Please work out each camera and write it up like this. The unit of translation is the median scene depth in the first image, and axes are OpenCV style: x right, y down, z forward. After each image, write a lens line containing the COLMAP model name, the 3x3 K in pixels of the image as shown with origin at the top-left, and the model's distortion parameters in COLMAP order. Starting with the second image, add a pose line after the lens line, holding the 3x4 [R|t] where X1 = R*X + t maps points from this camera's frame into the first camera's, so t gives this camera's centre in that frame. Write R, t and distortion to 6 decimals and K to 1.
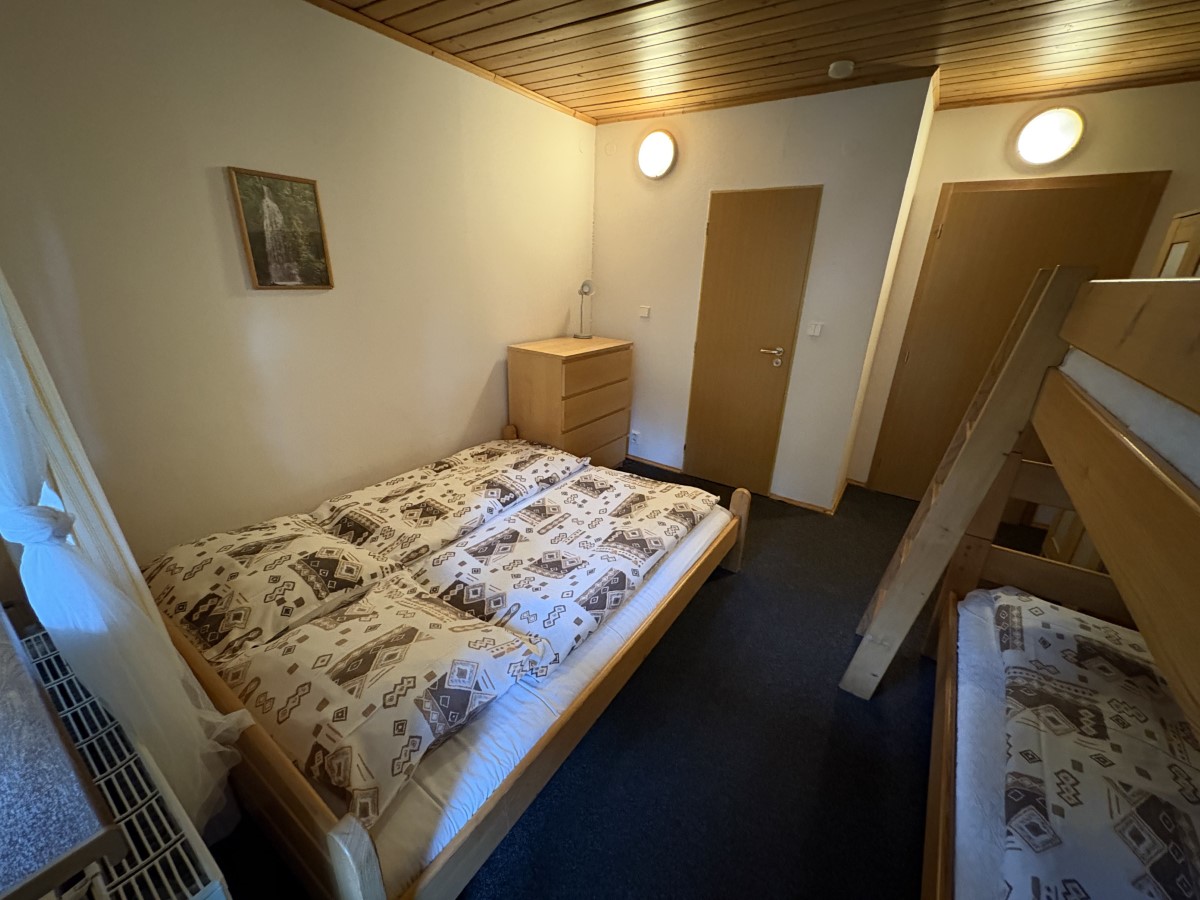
lens RADIAL K [[476.9, 0, 593.5], [0, 476.9, 453.0], [0, 0, 1]] dist [-0.000871, 0.000796]
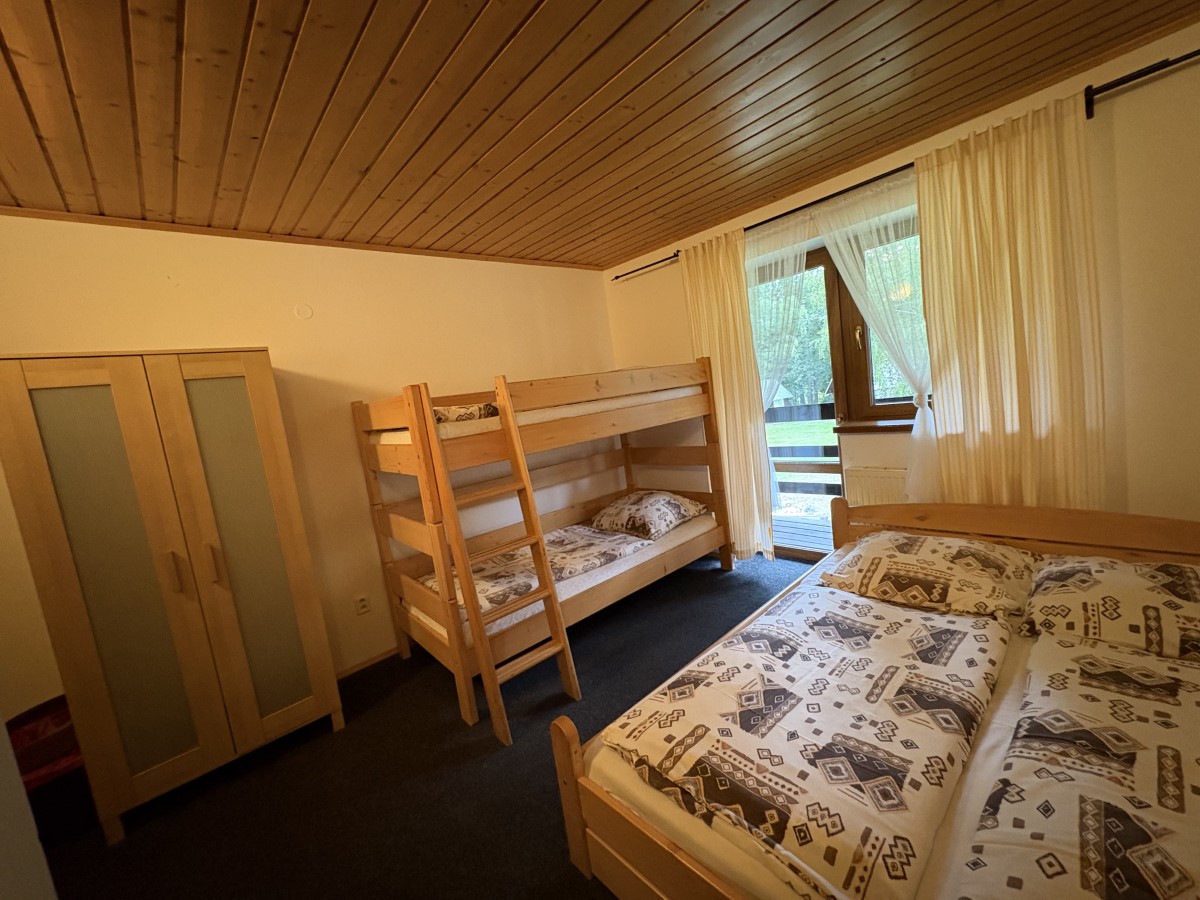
lens RADIAL K [[476.9, 0, 597.1], [0, 476.9, 433.1], [0, 0, 1]] dist [-0.000871, 0.000796]
pose [[-0.967138, 0.088157, 0.238478, 0.116313], [0.185823, 0.885269, 0.426342, -0.522843], [-0.173532, 0.456647, -0.872560, 1.497280]]
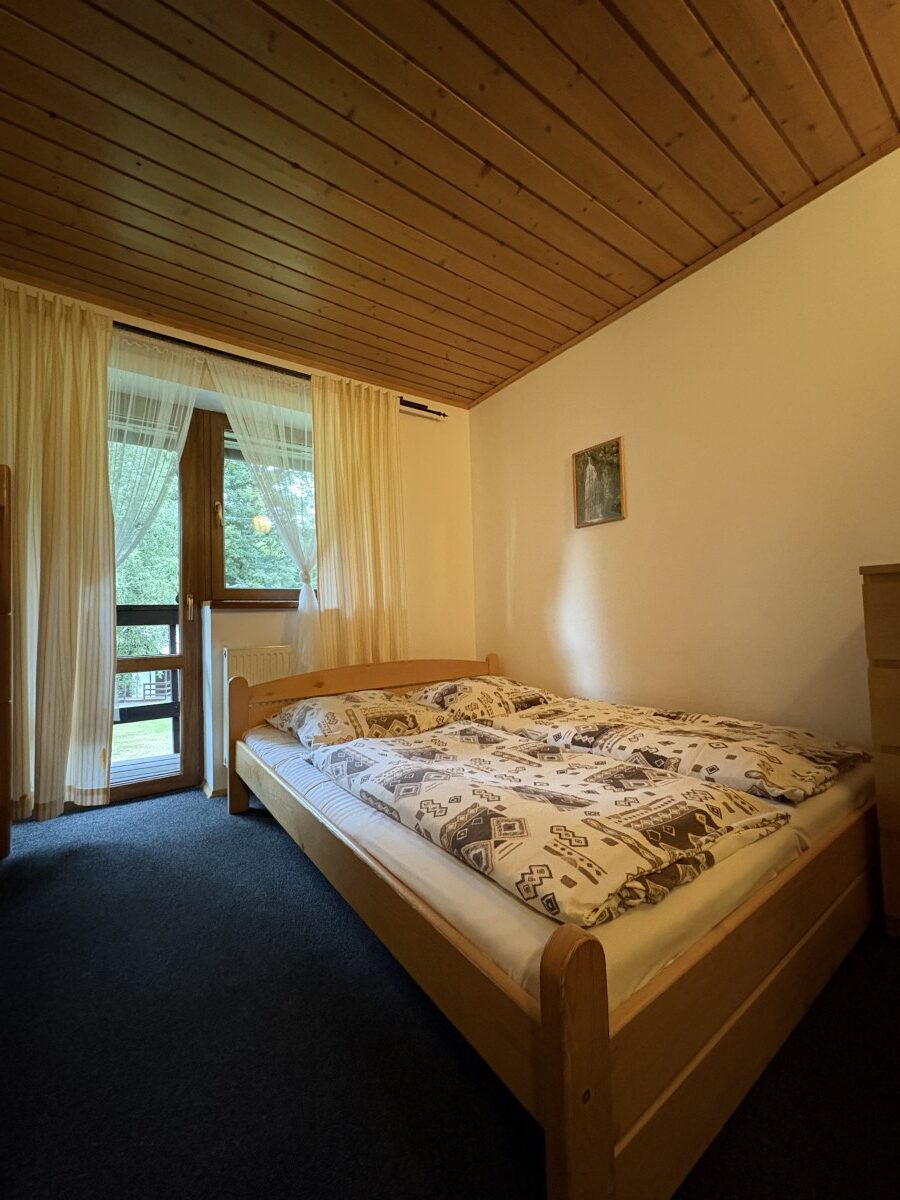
lens RADIAL K [[476.9, 0, 452.2], [0, 476.9, 598.7], [0, 0, 1]] dist [-0.000871, 0.000796]
pose [[-0.340254, -0.054546, -0.938750, 0.659763], [-0.323460, 0.944184, 0.062377, -0.101179], [0.882950, 0.324872, -0.338906, 1.087408]]
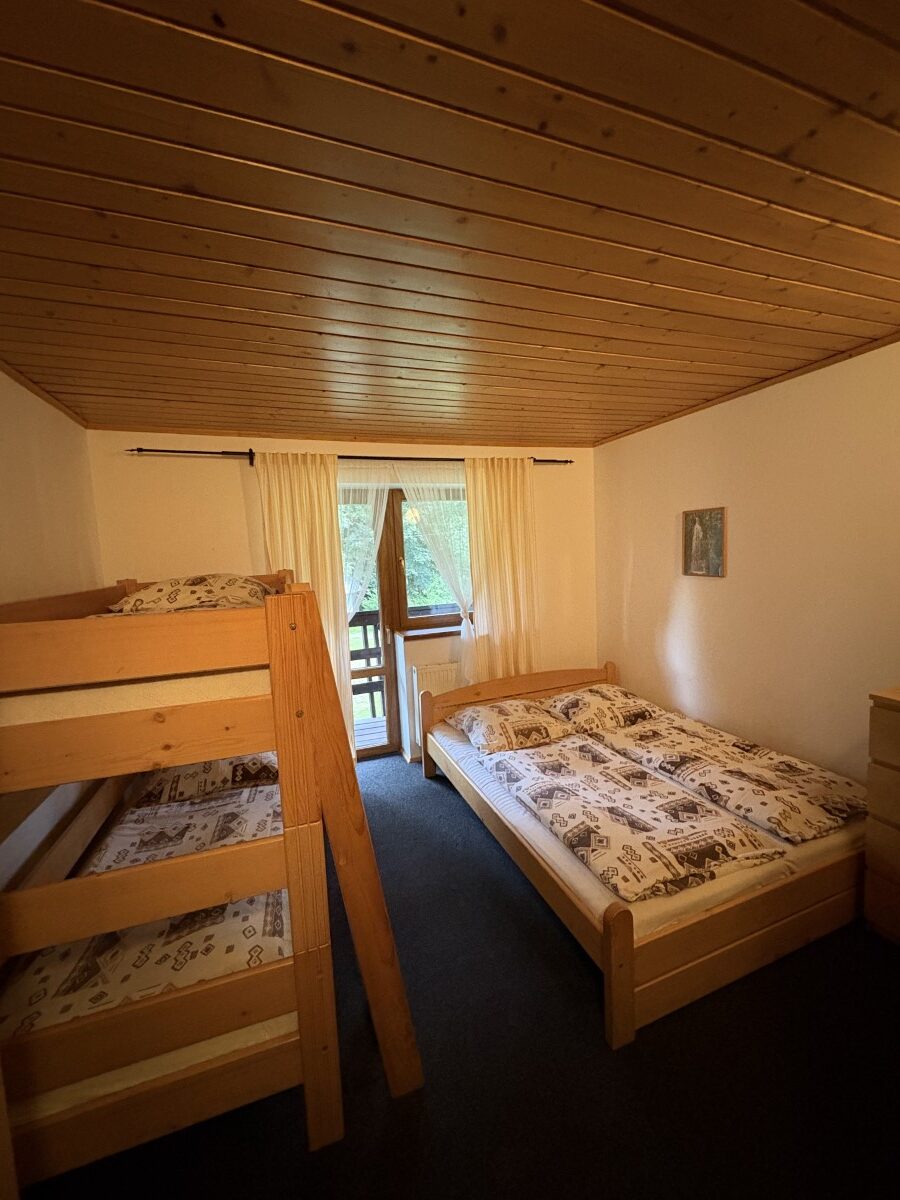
lens RADIAL K [[476.9, 0, 453.6], [0, 476.9, 598.4], [0, 0, 1]] dist [-0.000871, 0.000796]
pose [[-0.571590, 0.080168, -0.816614, 1.026094], [-0.269211, 0.921804, 0.278930, -0.462330], [0.775119, 0.379275, -0.505312, 1.115284]]
